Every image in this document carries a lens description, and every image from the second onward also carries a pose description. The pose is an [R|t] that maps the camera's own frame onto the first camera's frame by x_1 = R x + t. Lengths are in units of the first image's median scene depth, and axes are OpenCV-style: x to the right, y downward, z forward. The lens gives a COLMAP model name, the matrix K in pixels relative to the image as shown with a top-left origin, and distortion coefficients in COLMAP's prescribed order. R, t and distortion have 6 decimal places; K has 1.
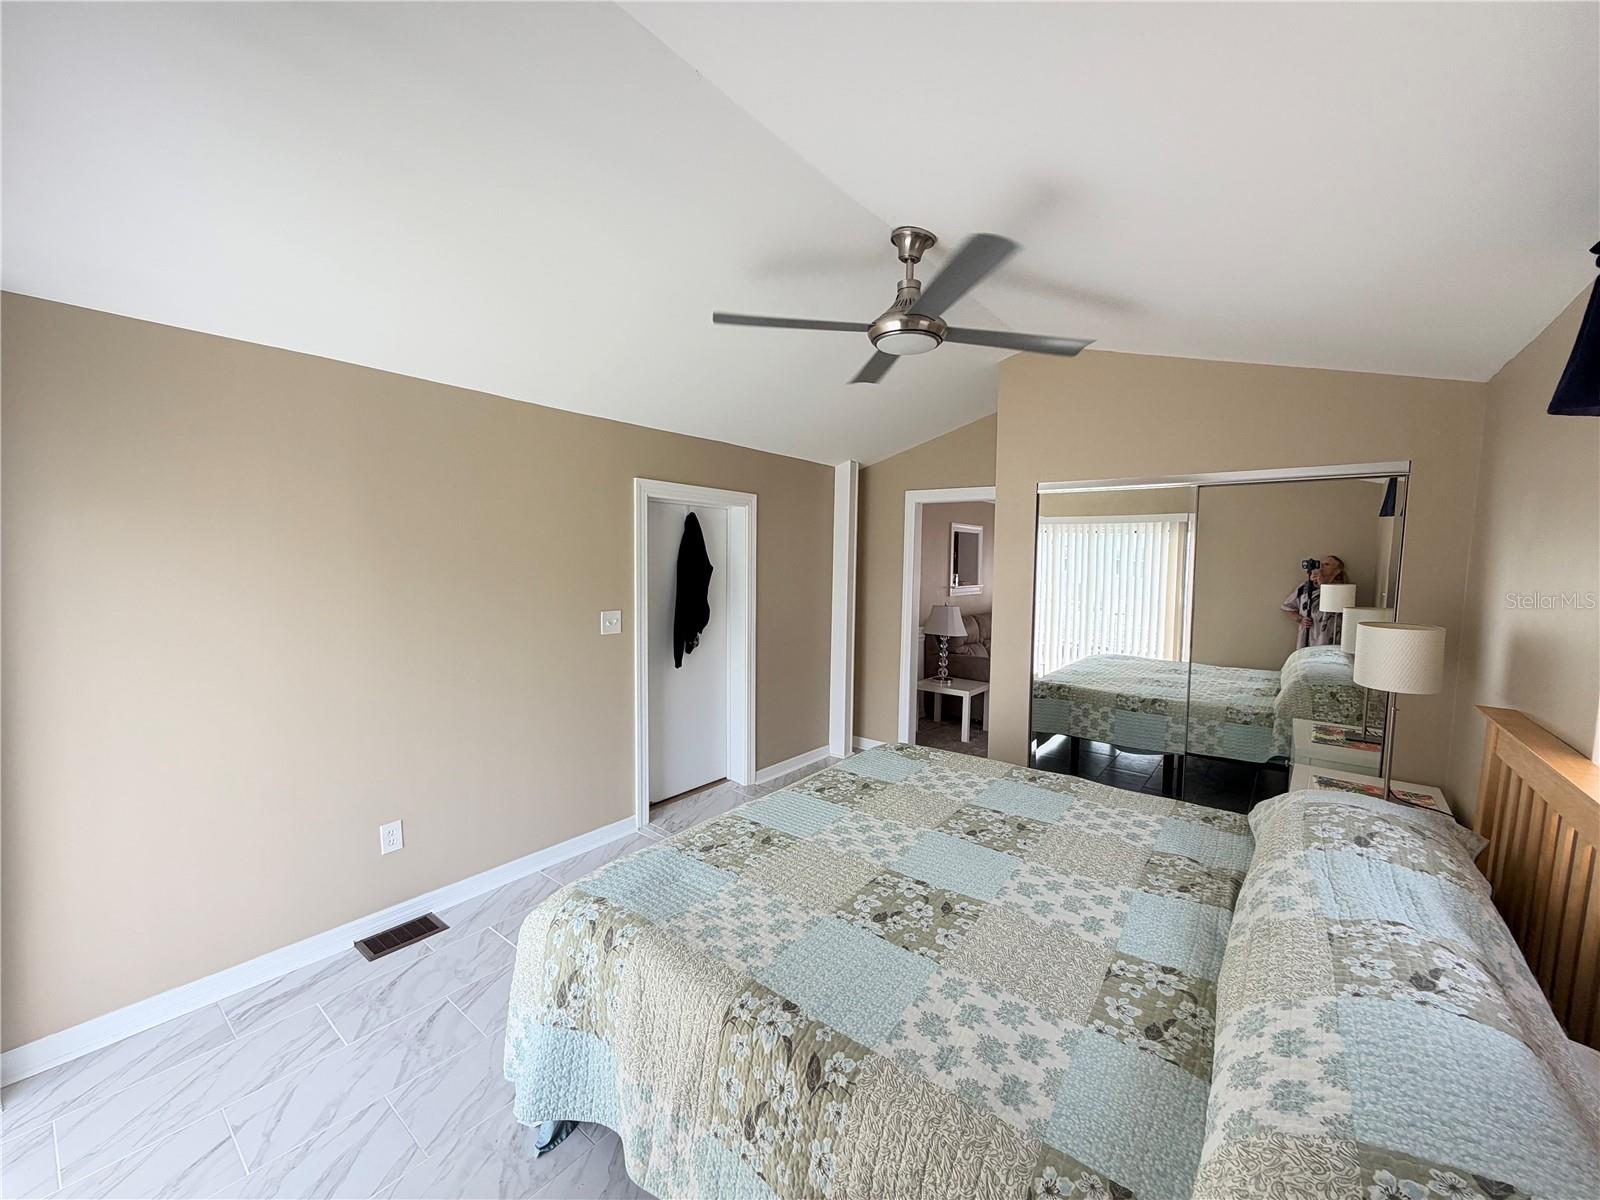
lens RADIAL K [[636.9, 0, 796.7], [0, 636.9, 601.8], [0, 0, 1]] dist [-0.002353, 0.000737]
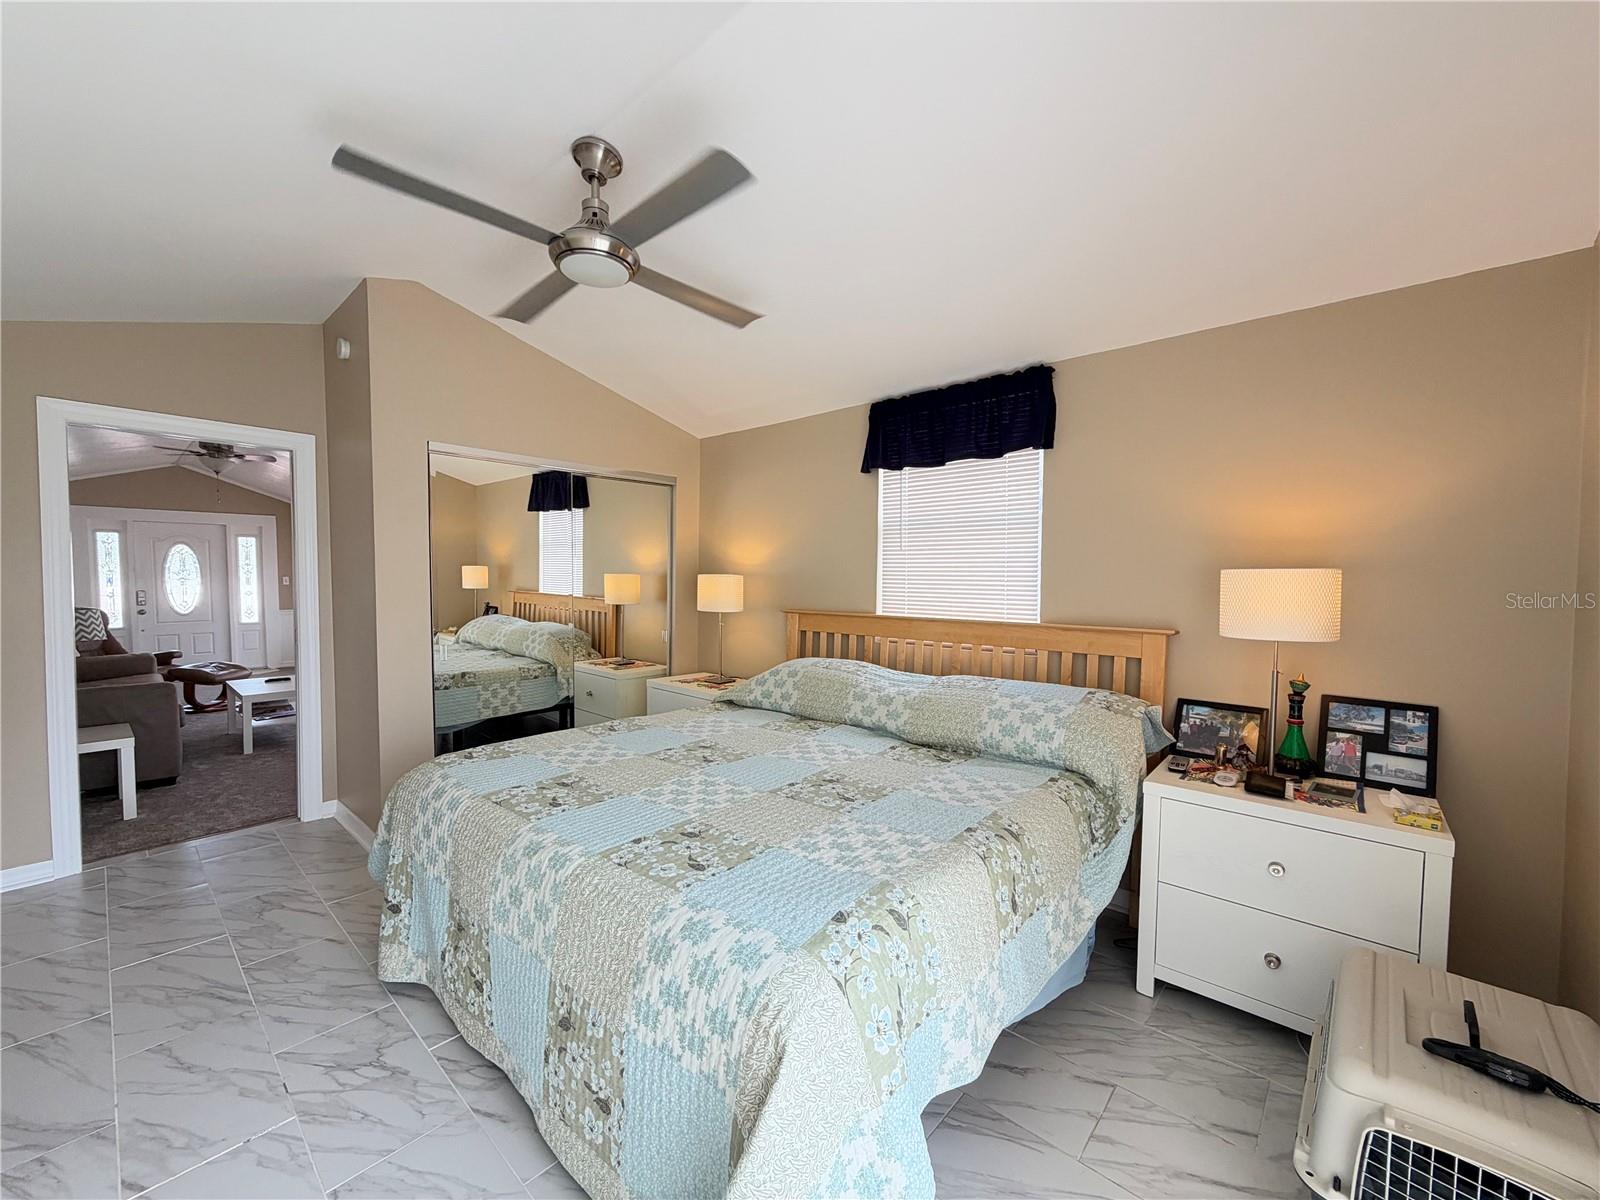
lens RADIAL K [[645.0, 0, 801.3], [0, 645.0, 605.4], [0, 0, 1]] dist [-0.002308, 0.000003]
pose [[0.052730, -0.061206, 0.996731, -0.776977], [0.062651, 0.996356, 0.057868, 0.036383], [-0.996642, 0.059394, 0.056373, 0.720233]]
